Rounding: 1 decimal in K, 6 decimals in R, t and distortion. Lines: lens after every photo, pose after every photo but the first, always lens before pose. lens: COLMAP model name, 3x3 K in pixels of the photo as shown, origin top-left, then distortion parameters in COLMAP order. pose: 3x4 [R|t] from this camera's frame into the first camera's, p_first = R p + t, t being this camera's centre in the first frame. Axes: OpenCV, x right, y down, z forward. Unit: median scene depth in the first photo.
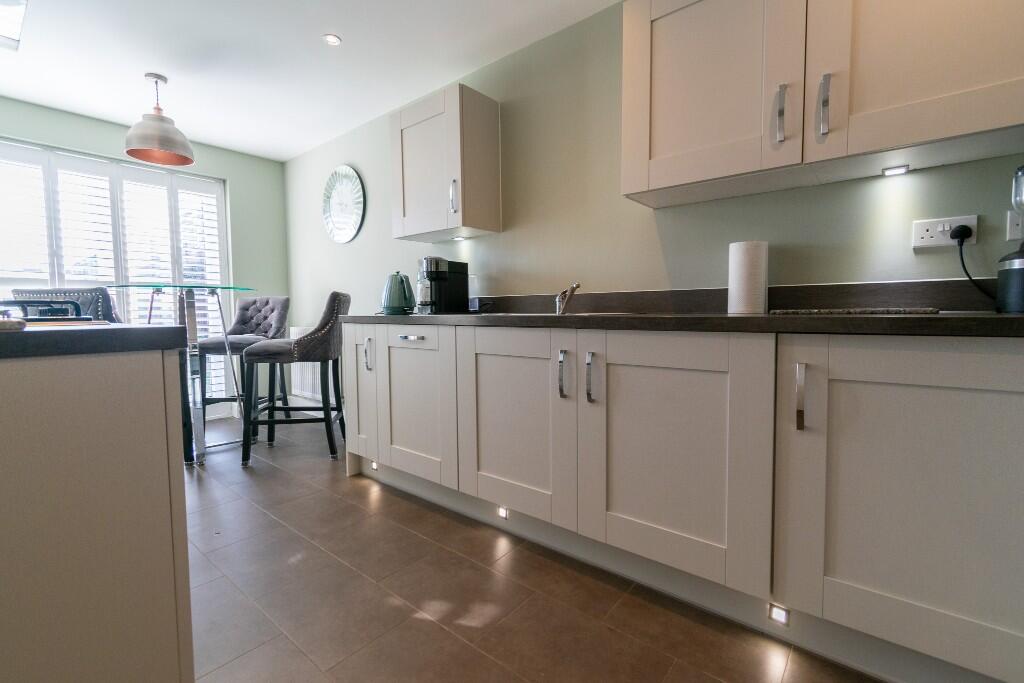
lens RADIAL K [[444.9, 0, 511.1], [0, 444.9, 335.6], [0, 0, 1]] dist [-0.000467, -0.000001]
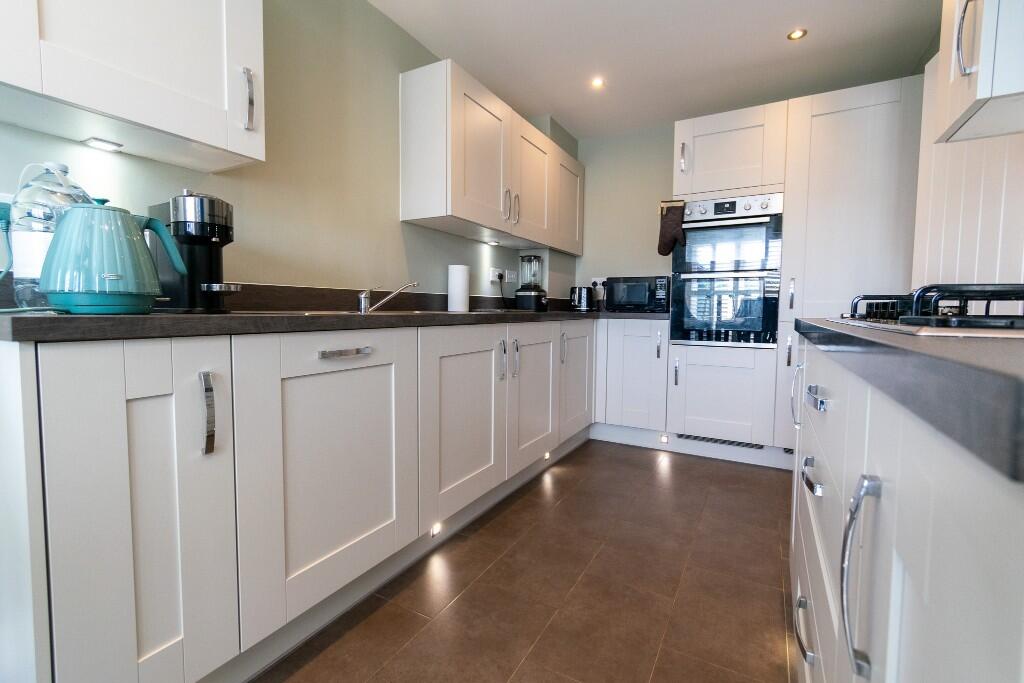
lens RADIAL K [[451.2, 0, 512.0], [0, 451.2, 341.5], [0, 0, 1]] dist [0.001370, 0.000321]
pose [[-0.177723, -0.062290, 0.982107, -0.725829], [0.051771, 0.996021, 0.072540, -0.035655], [-0.982718, 0.063736, -0.173791, 0.764964]]
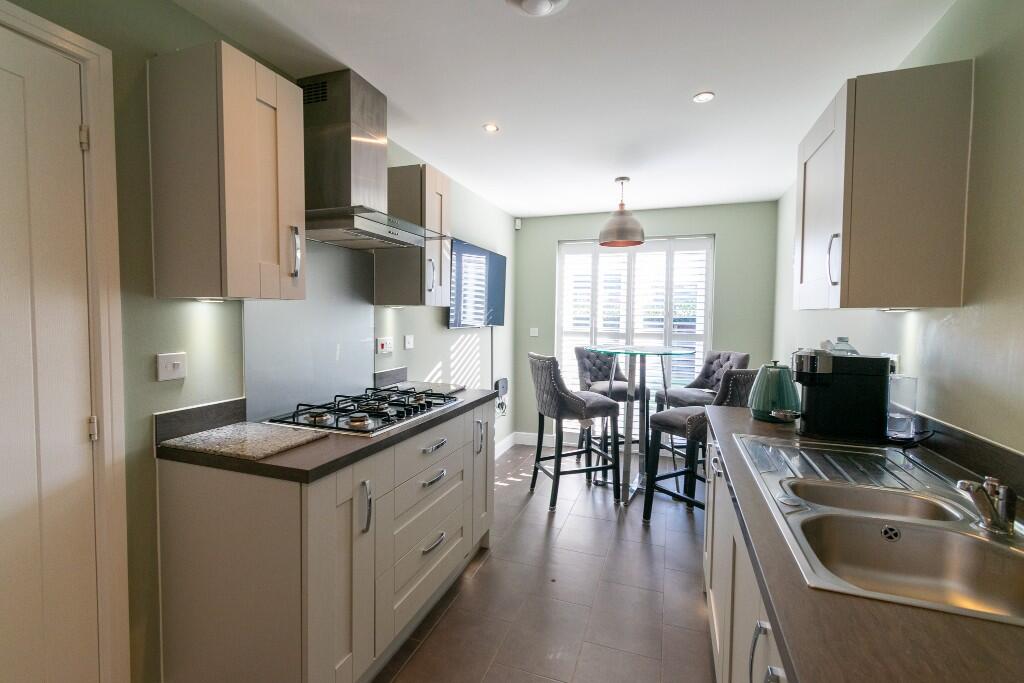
lens RADIAL K [[451.2, 0, 512.0], [0, 451.2, 341.5], [0, 0, 1]] dist [0.001370, 0.000321]
pose [[0.341851, 0.065536, -0.937466, 0.311555], [-0.062763, 0.996930, 0.046806, -0.192681], [0.937656, 0.042837, 0.344915, 0.338353]]
